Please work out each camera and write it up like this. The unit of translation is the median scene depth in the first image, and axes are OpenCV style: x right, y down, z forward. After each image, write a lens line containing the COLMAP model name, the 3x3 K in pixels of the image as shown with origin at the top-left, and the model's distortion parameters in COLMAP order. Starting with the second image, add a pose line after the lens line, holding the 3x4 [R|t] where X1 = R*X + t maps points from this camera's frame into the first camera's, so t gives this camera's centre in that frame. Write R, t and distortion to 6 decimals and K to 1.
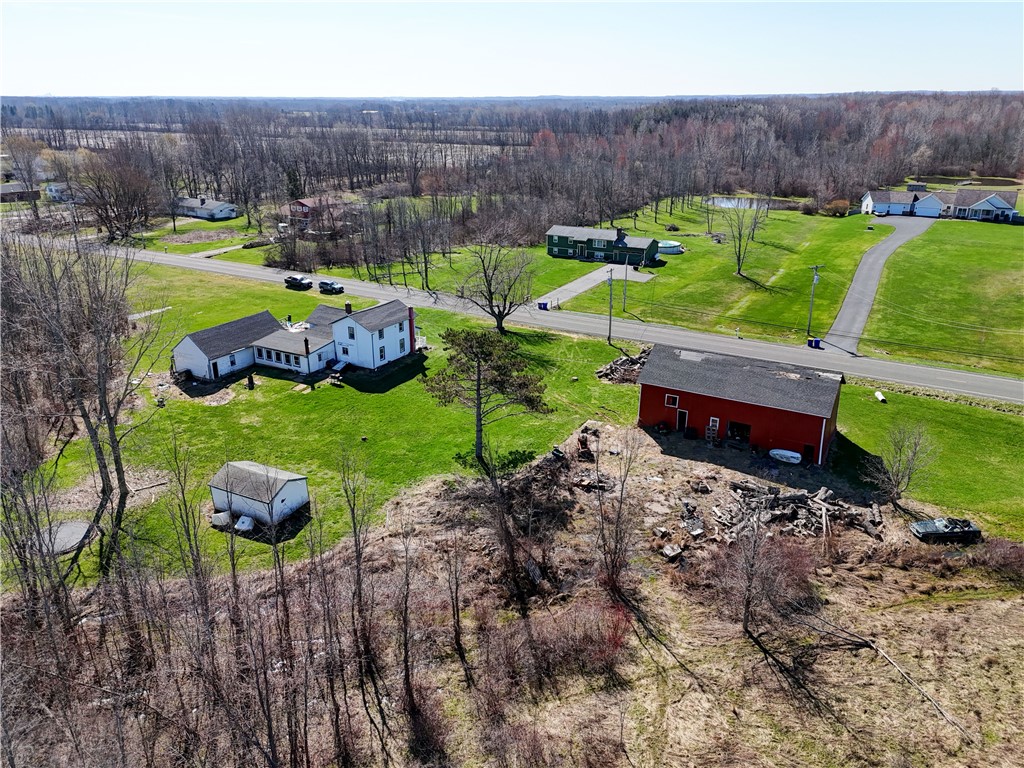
lens RADIAL K [[751.2, 0, 516.9], [0, 751.2, 381.9], [0, 0, 1]] dist [0.083335, -0.074120]
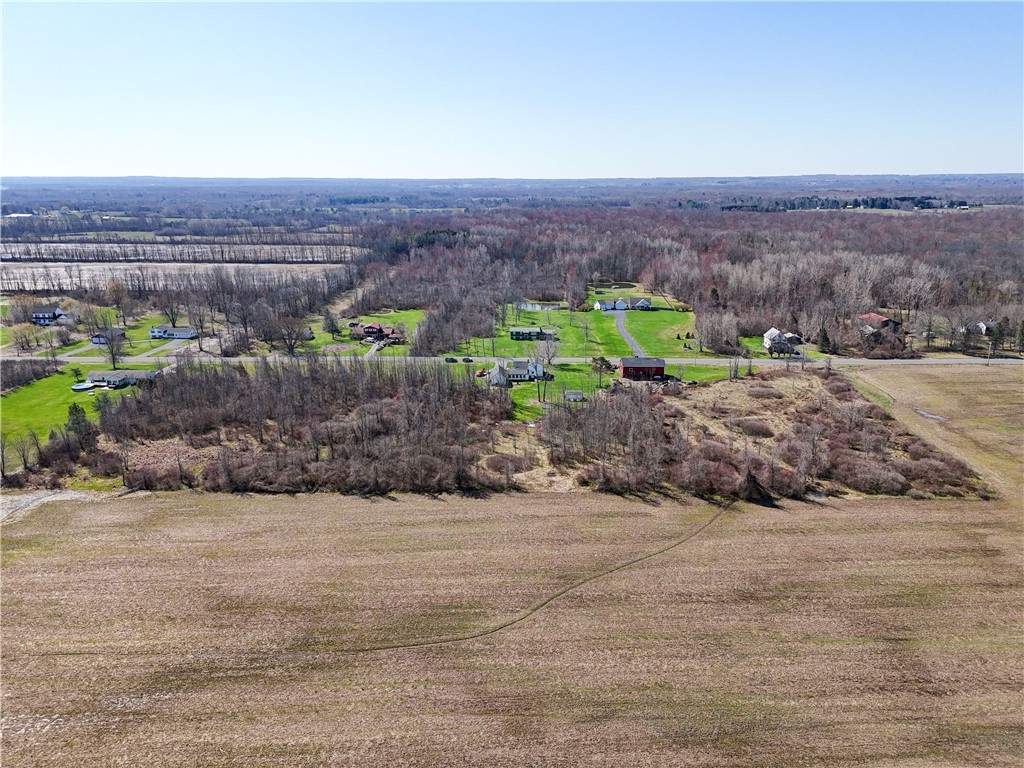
lens RADIAL K [[751.2, 0, 516.9], [0, 751.2, 381.9], [0, 0, 1]] dist [0.083335, -0.074120]
pose [[0.878140, -0.124598, 0.461893, -1.899260], [0.167366, 0.984490, -0.052622, 0.170440], [-0.448173, 0.123514, 0.885373, -2.007908]]
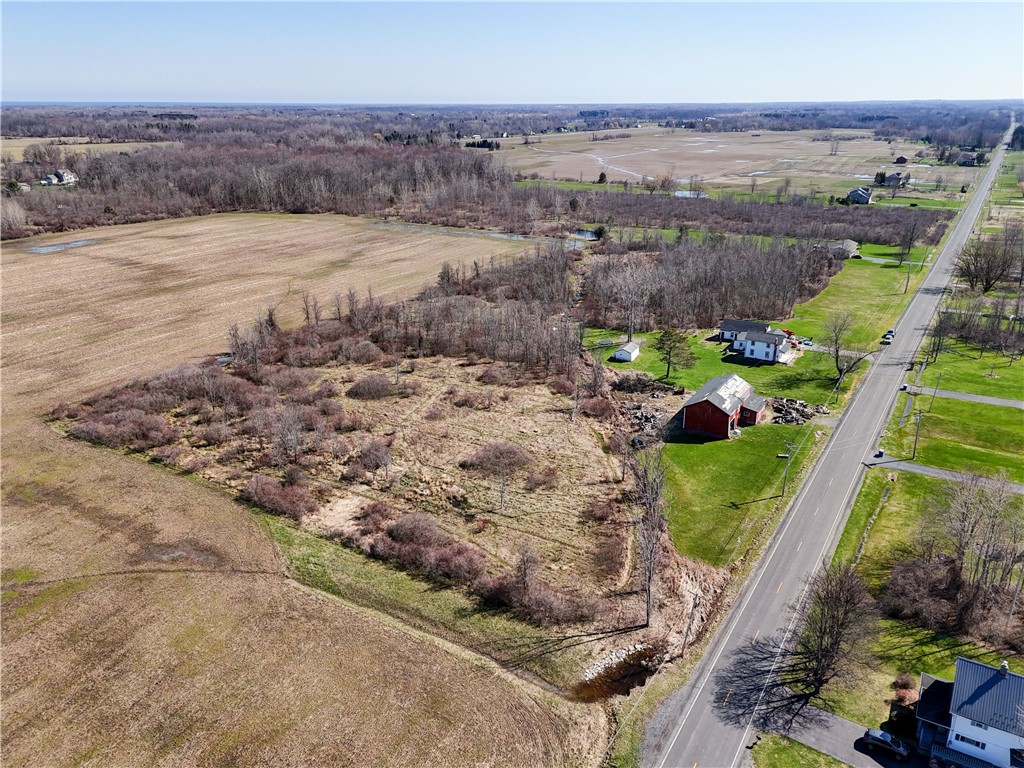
lens RADIAL K [[751.2, 0, 516.9], [0, 751.2, 381.9], [0, 0, 1]] dist [0.083335, -0.074120]
pose [[-0.057907, 0.336698, -0.939830, 1.899899], [-0.341459, 0.877952, 0.335568, -0.456518], [0.938111, 0.340345, 0.064129, 0.279078]]
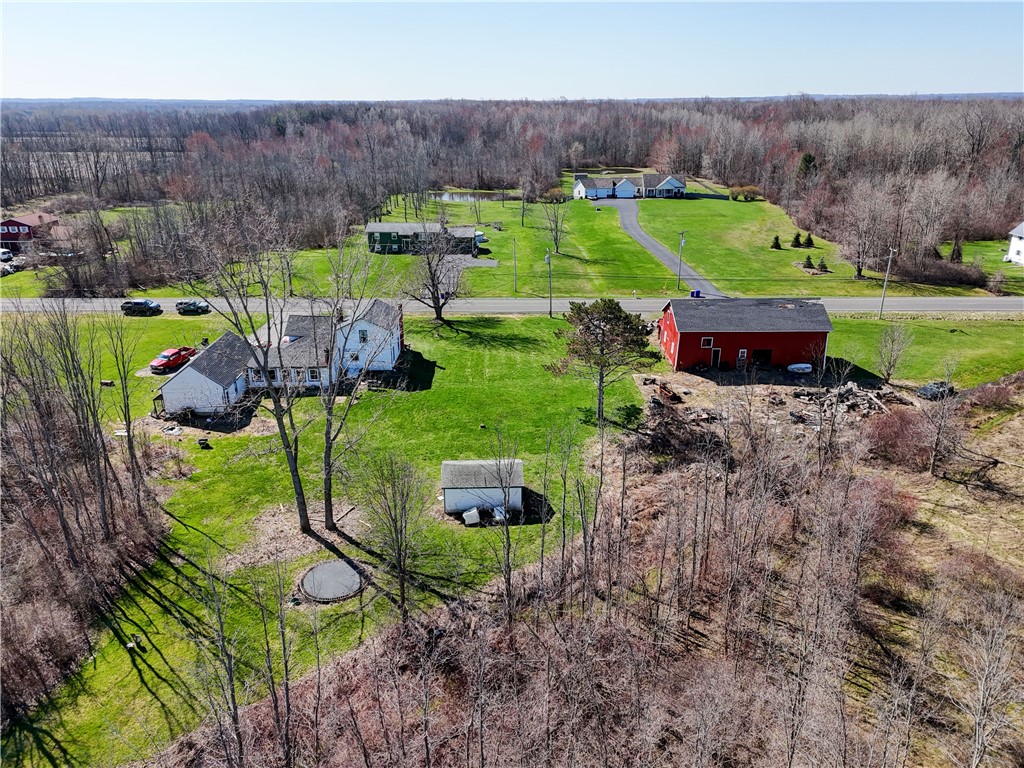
lens RADIAL K [[751.2, 0, 516.9], [0, 751.2, 381.9], [0, 0, 1]] dist [0.083335, -0.074120]
pose [[0.862856, -0.175265, 0.474091, -0.512955], [0.178438, 0.983189, 0.038710, -0.010941], [-0.472905, 0.051194, 0.879625, 0.080449]]
